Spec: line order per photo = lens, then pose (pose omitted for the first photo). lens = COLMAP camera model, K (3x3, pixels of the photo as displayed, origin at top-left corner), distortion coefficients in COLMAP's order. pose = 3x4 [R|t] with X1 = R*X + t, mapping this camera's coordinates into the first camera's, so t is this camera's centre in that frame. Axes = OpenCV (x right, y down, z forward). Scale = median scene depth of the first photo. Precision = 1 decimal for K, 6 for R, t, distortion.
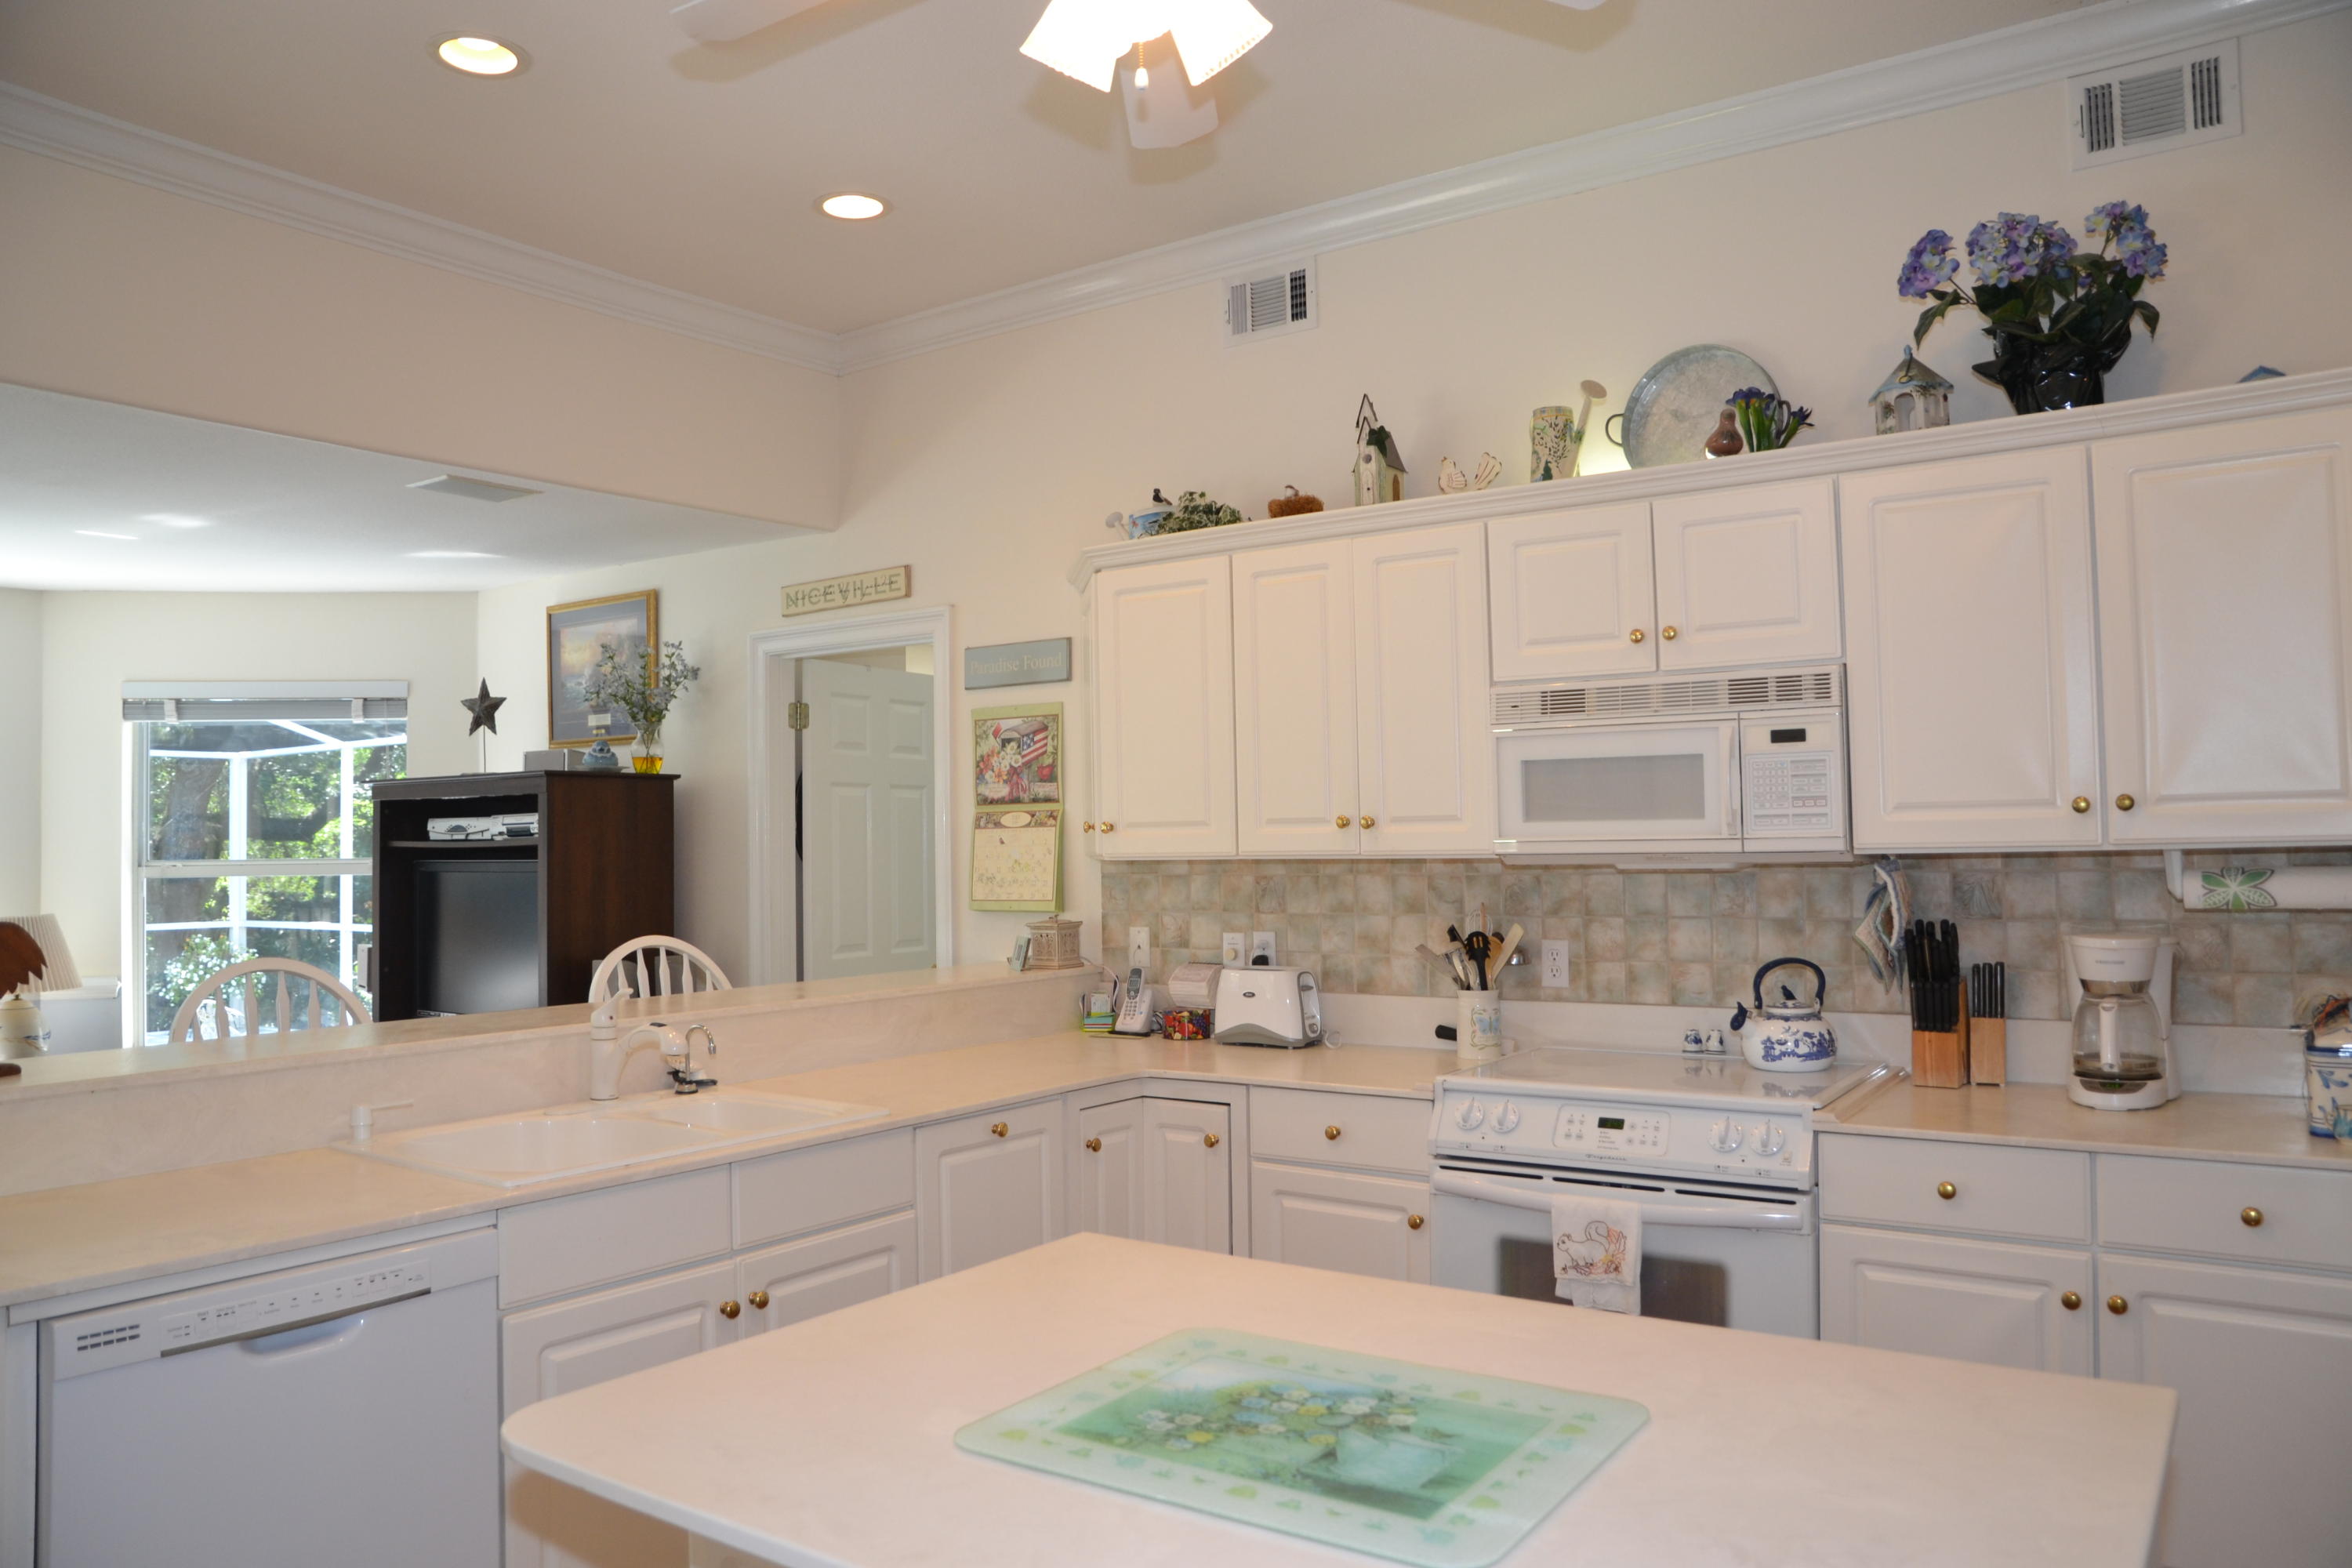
lens RADIAL K [[1660.8, 0, 1125.6], [0, 1660.8, 783.8], [0, 0, 1]] dist [-0.069217, 0.000969]
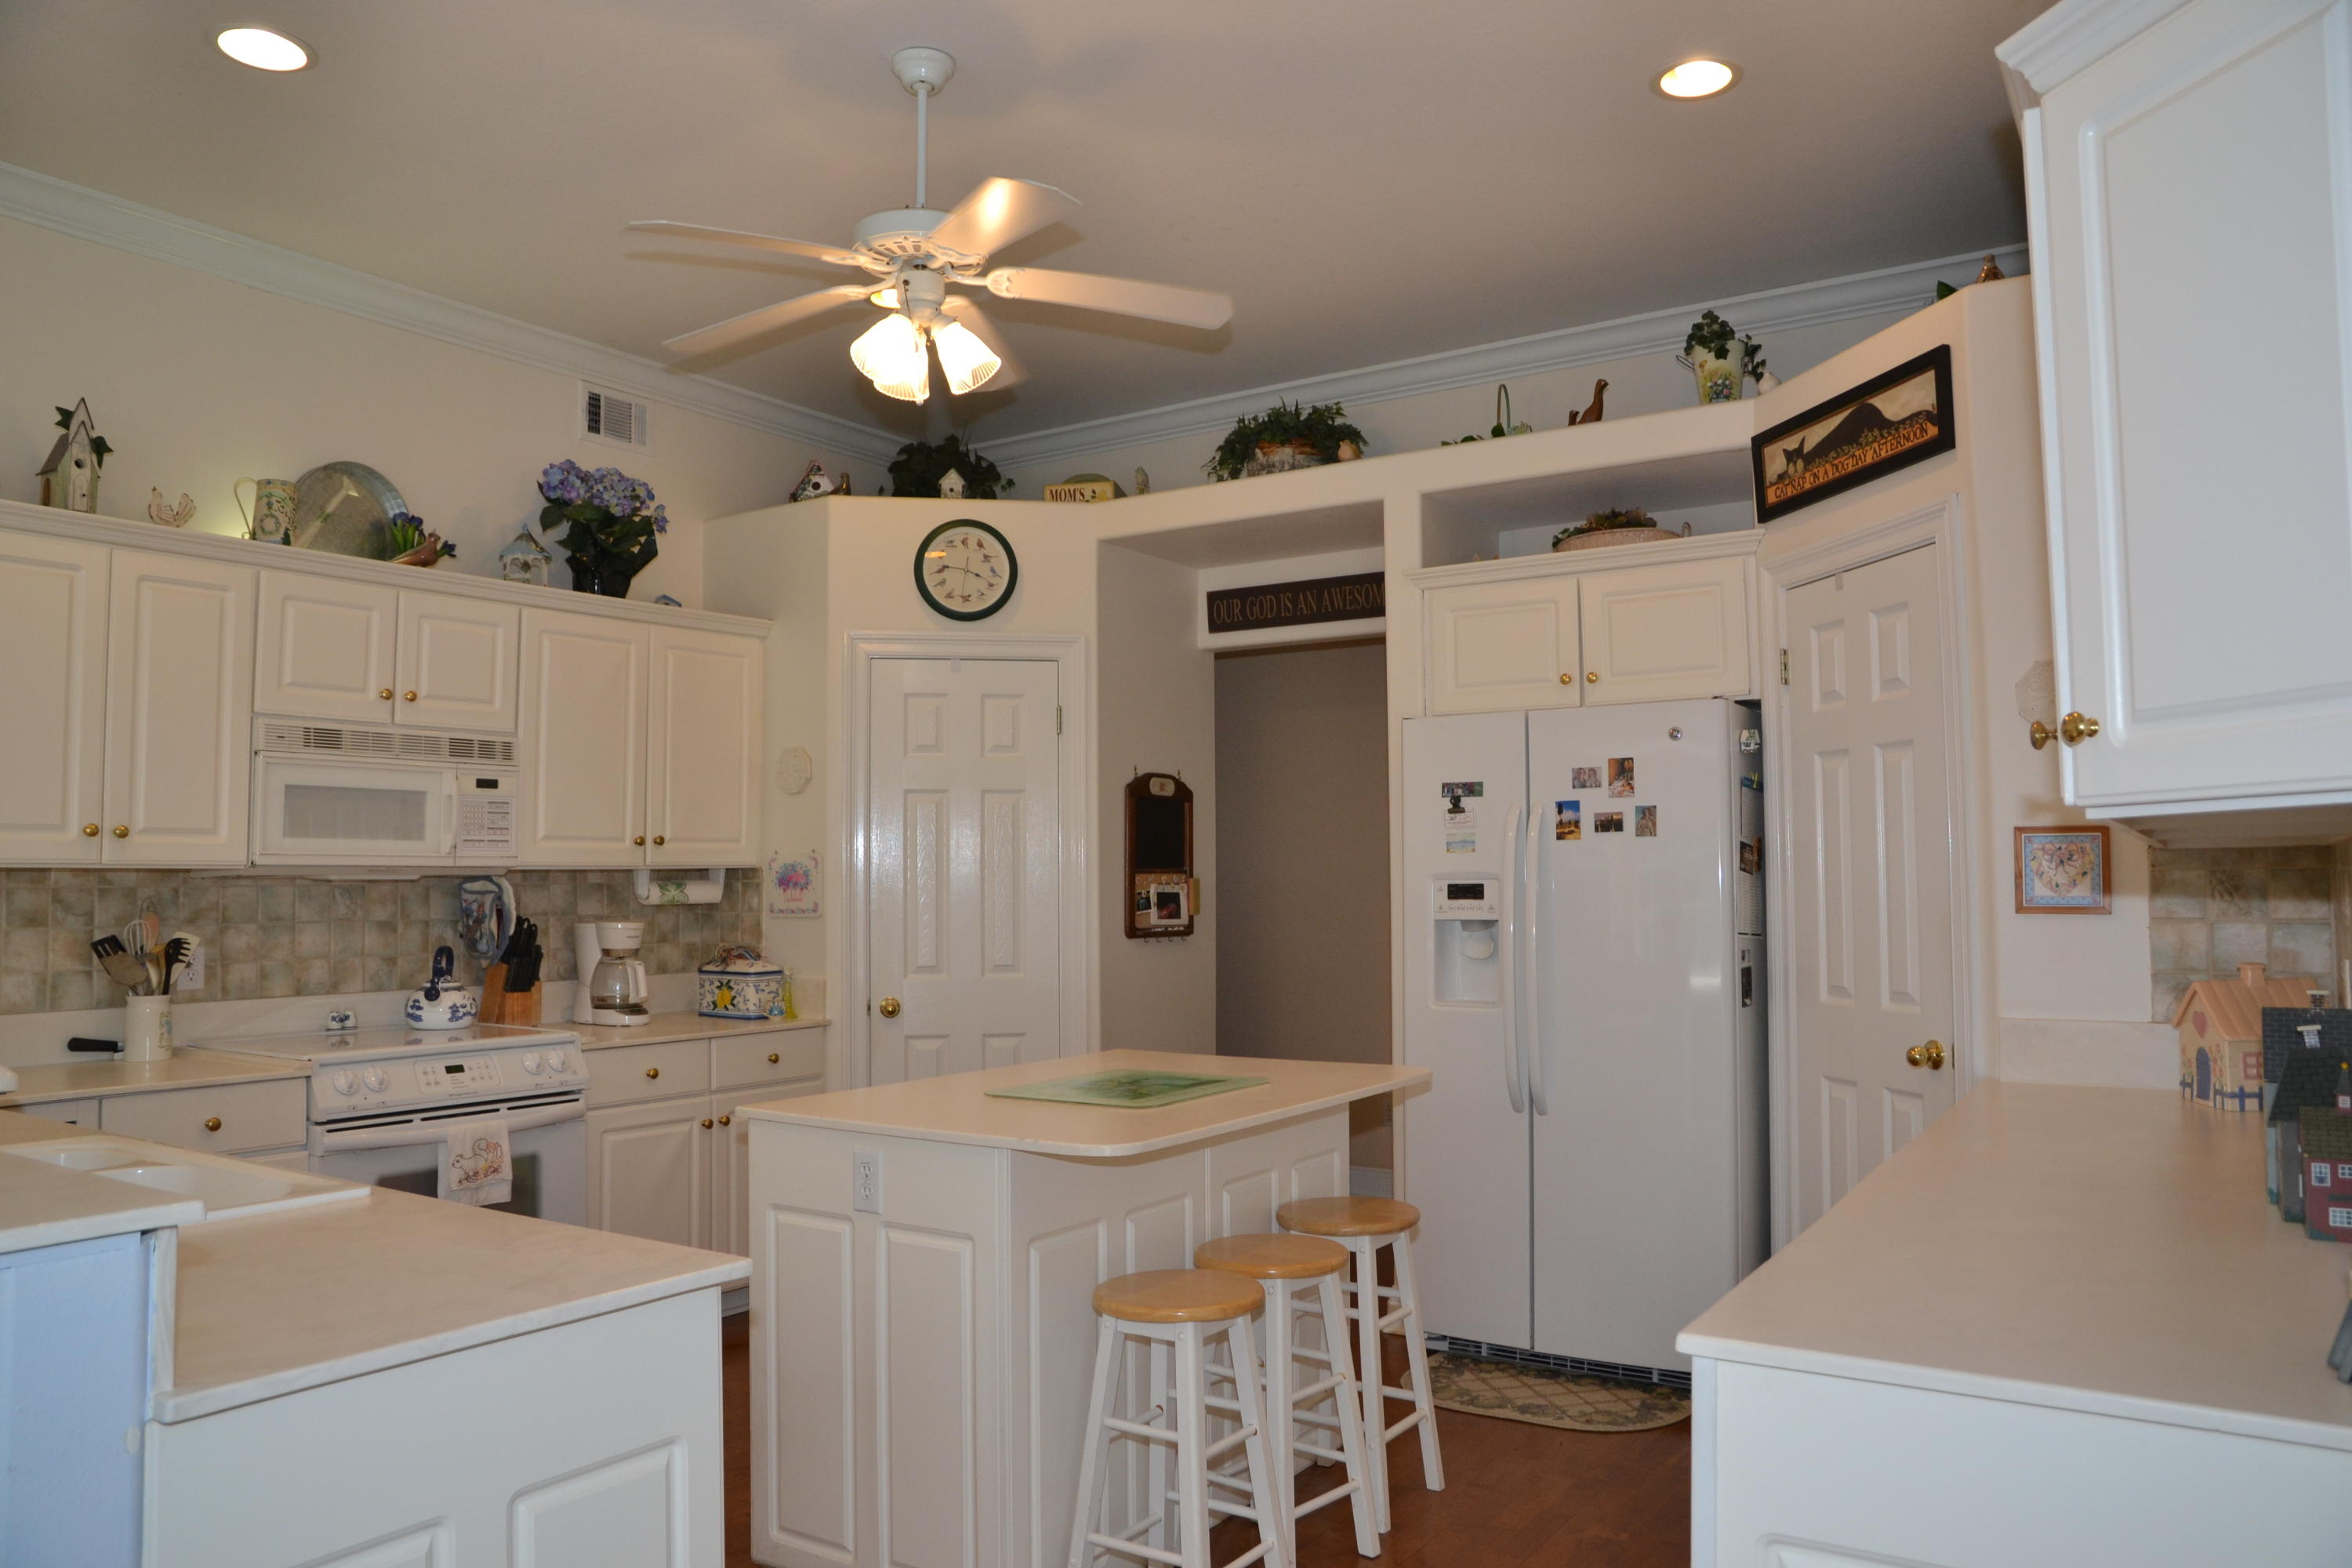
lens RADIAL K [[1660.8, 0, 1125.6], [0, 1660.8, 783.8], [0, 0, 1]] dist [-0.069217, 0.000969]
pose [[-0.016252, 0.075841, 0.996987, -0.921543], [-0.024396, 0.996792, -0.076224, 0.059227], [-0.999570, -0.025561, -0.014349, 0.438536]]
